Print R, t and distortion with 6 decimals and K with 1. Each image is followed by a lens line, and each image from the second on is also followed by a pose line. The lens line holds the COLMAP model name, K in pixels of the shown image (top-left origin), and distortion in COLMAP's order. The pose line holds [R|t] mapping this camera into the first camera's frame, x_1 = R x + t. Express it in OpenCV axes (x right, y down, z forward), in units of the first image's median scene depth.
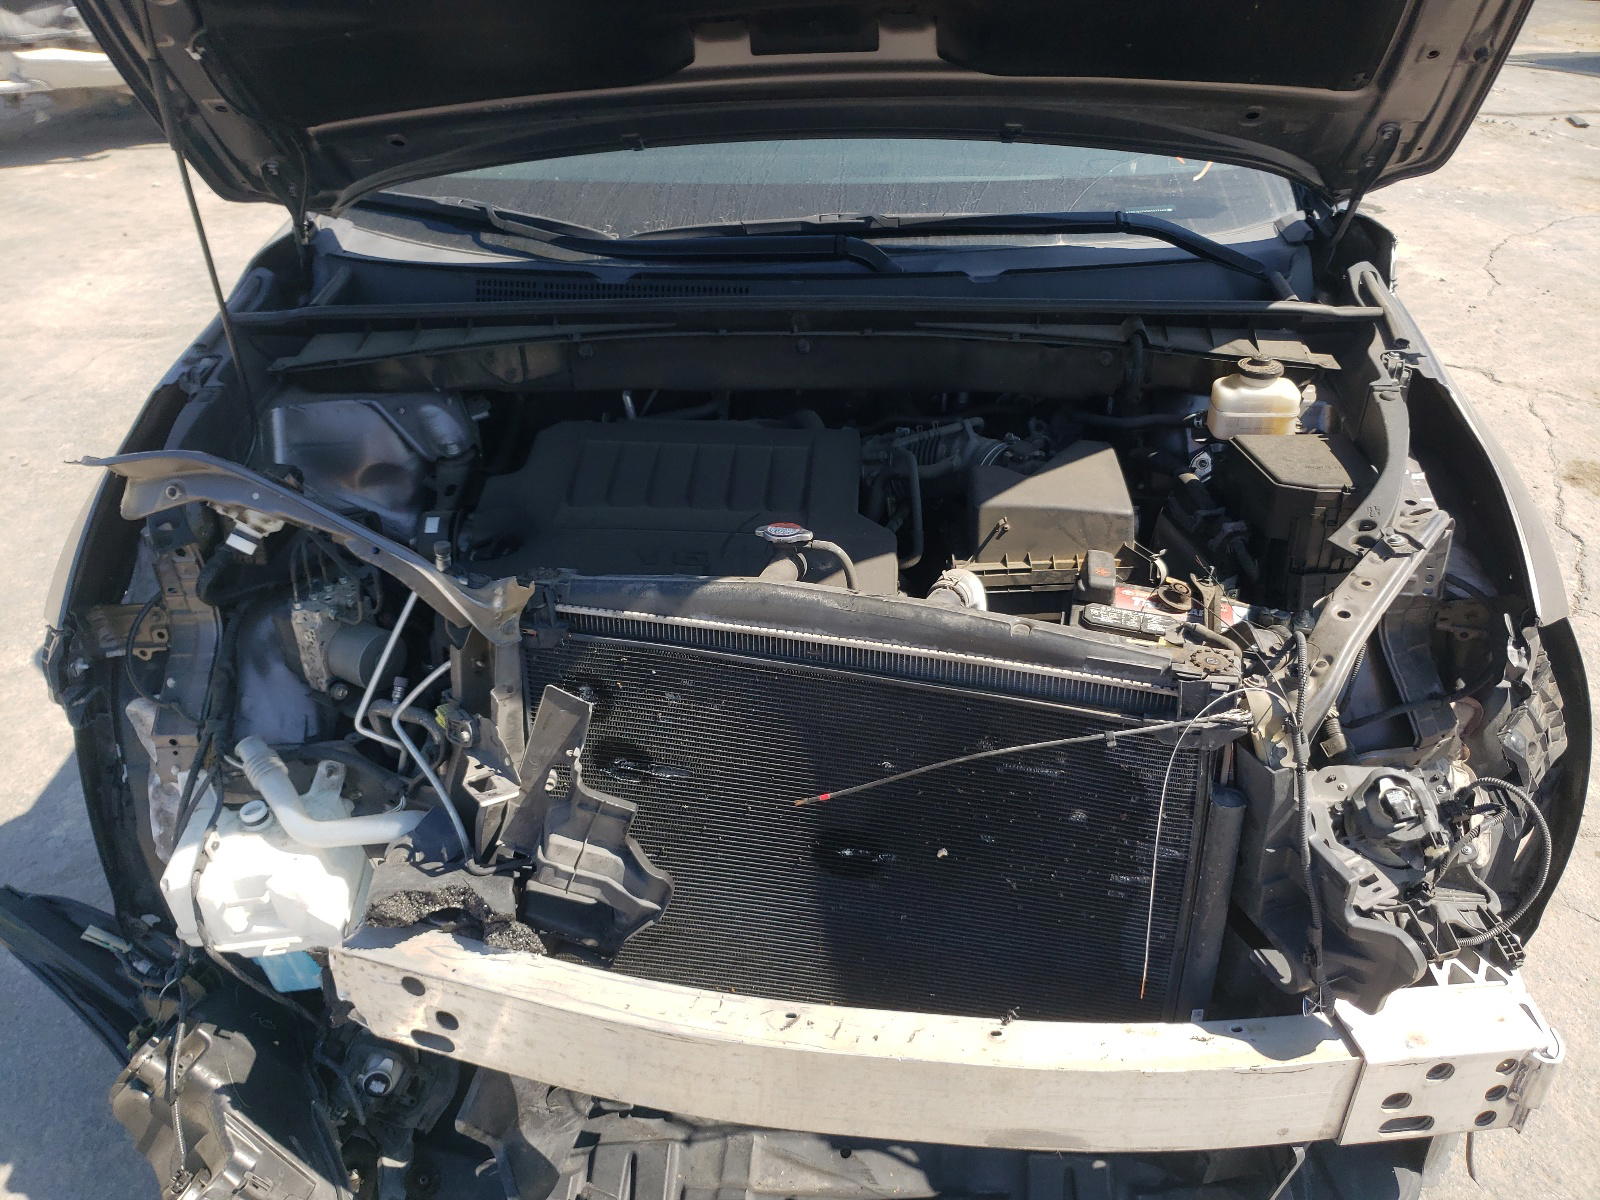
lens RADIAL K [[1237.2, 0, 817.5], [0, 1237.2, 598.9], [0, 0, 1]] dist [0.008379, 0.007778]
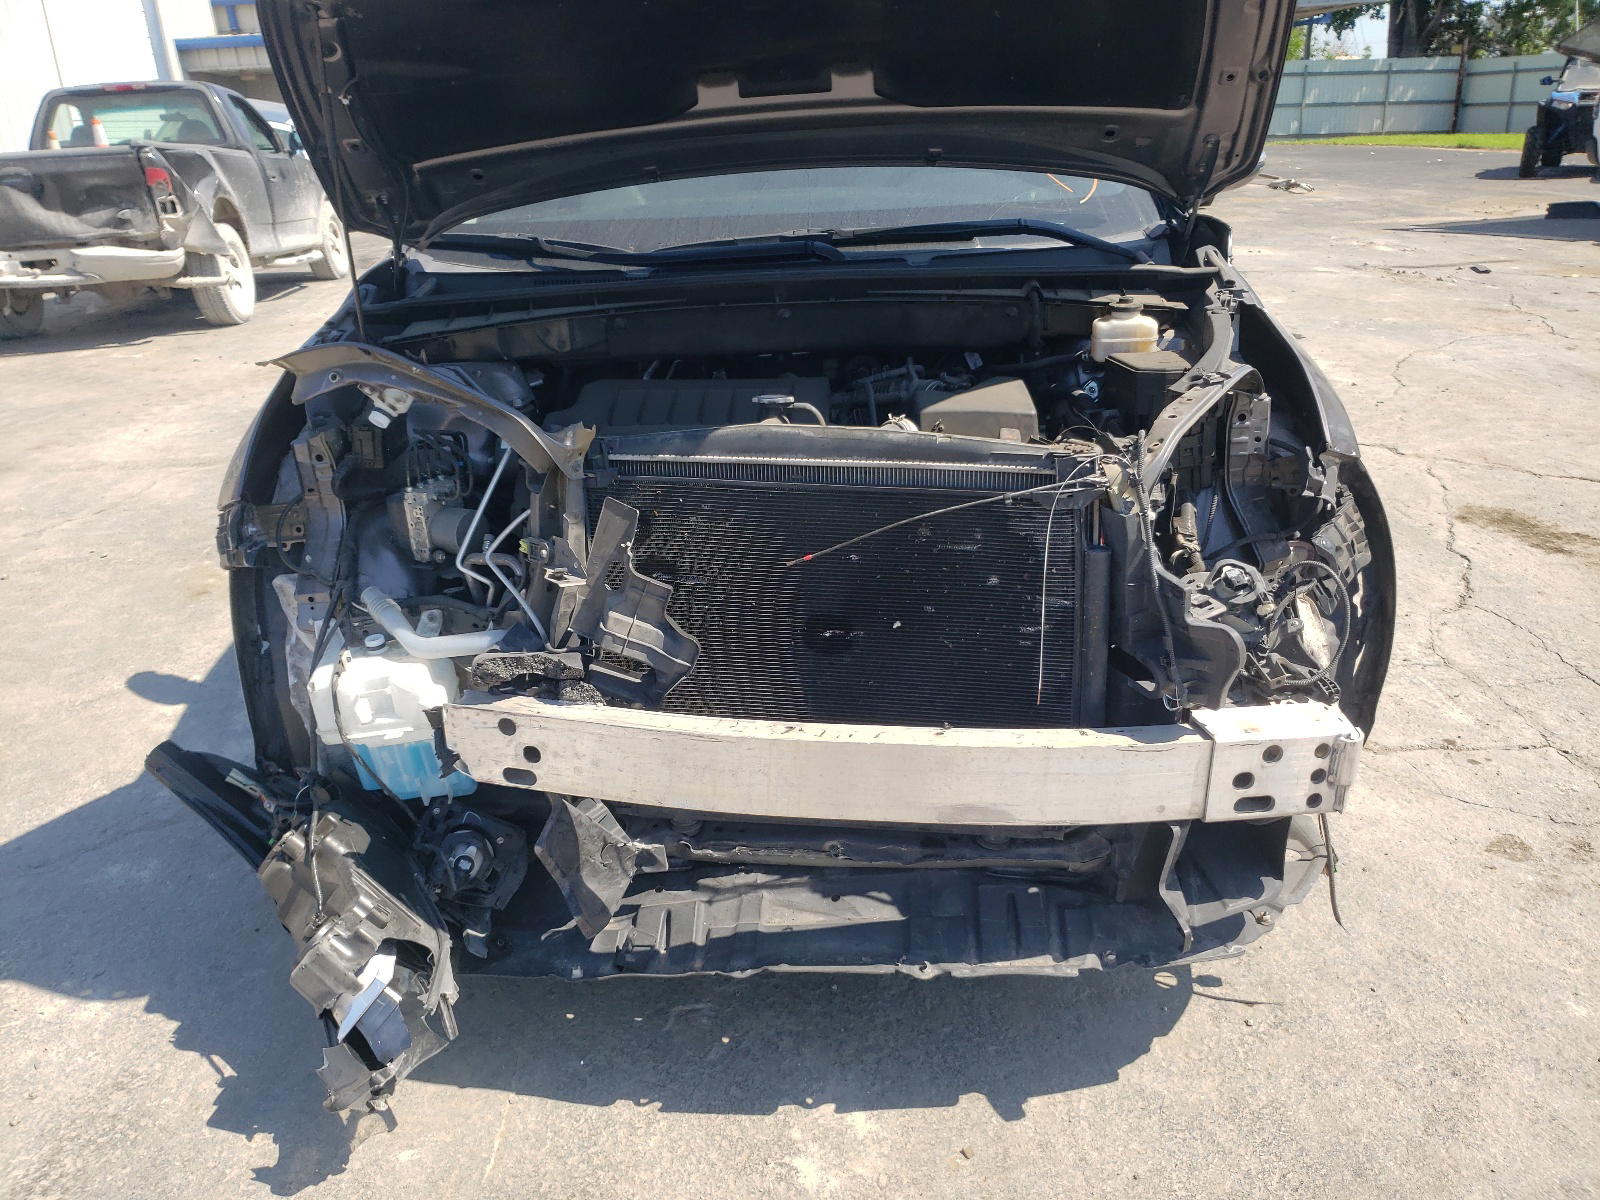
lens RADIAL K [[1200.3, 0, 800.0], [0, 1200.3, 600.0], [0, 0, 1]] dist [0.057046, -0.111914]
pose [[0.999487, -0.031972, -0.001742, -0.001774], [0.031447, 0.990404, -0.134577, 0.304316], [0.006028, 0.134453, 0.990902, -0.259949]]
